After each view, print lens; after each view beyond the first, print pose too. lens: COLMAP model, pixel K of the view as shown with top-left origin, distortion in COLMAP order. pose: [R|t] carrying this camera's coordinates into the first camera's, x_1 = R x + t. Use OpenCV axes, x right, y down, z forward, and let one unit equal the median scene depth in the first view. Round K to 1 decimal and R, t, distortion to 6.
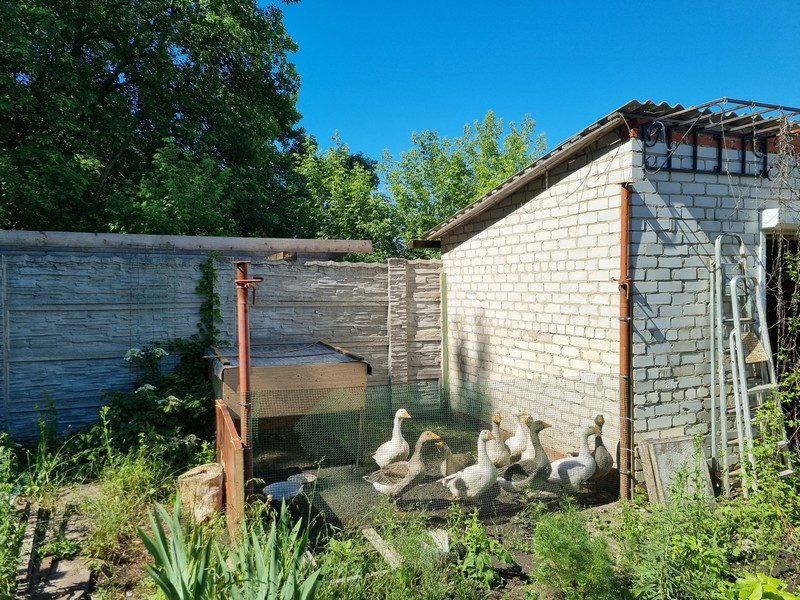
lens RADIAL K [[601.9, 0, 398.4], [0, 601.9, 300.5], [0, 0, 1]] dist [0.070104, -0.054536]
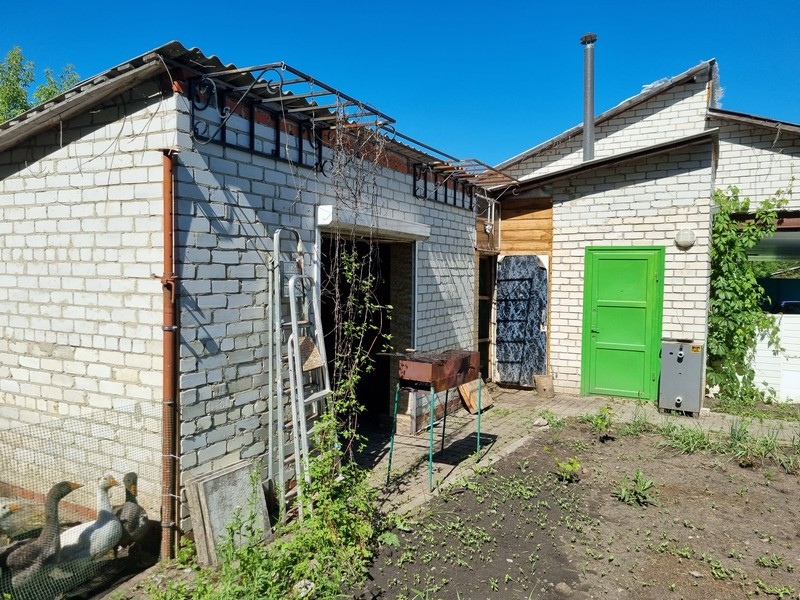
lens RADIAL K [[601.9, 0, 398.4], [0, 601.9, 300.5], [0, 0, 1]] dist [0.070104, -0.054536]
pose [[0.773346, -0.005256, 0.633962, 0.103723], [-0.006390, 0.999850, 0.016085, -0.018085], [-0.633952, -0.016490, 0.773197, 0.209250]]
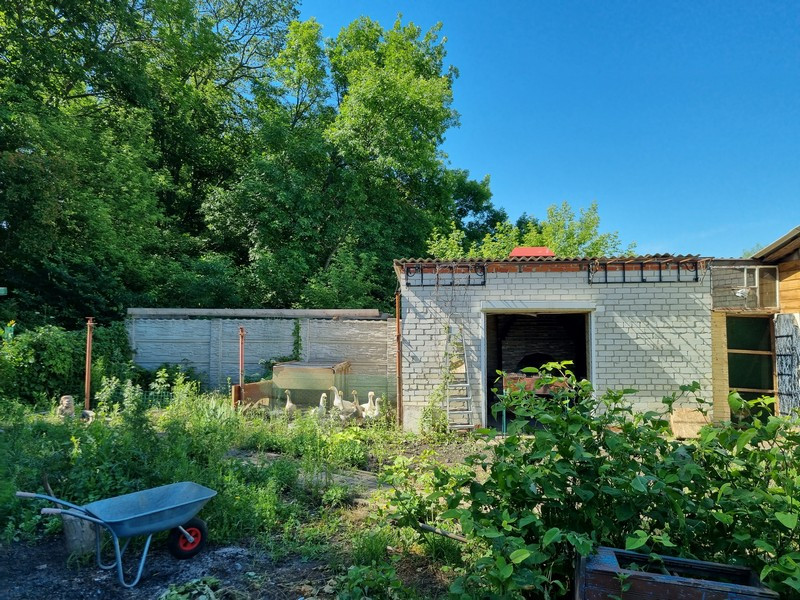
lens RADIAL K [[601.9, 0, 398.4], [0, 601.9, 300.5], [0, 0, 1]] dist [0.070104, -0.054536]
pose [[0.880153, -0.008955, -0.474606, 1.401068], [-0.021212, 0.998081, -0.058171, -0.027397], [0.474217, 0.061267, 0.878274, -0.980964]]
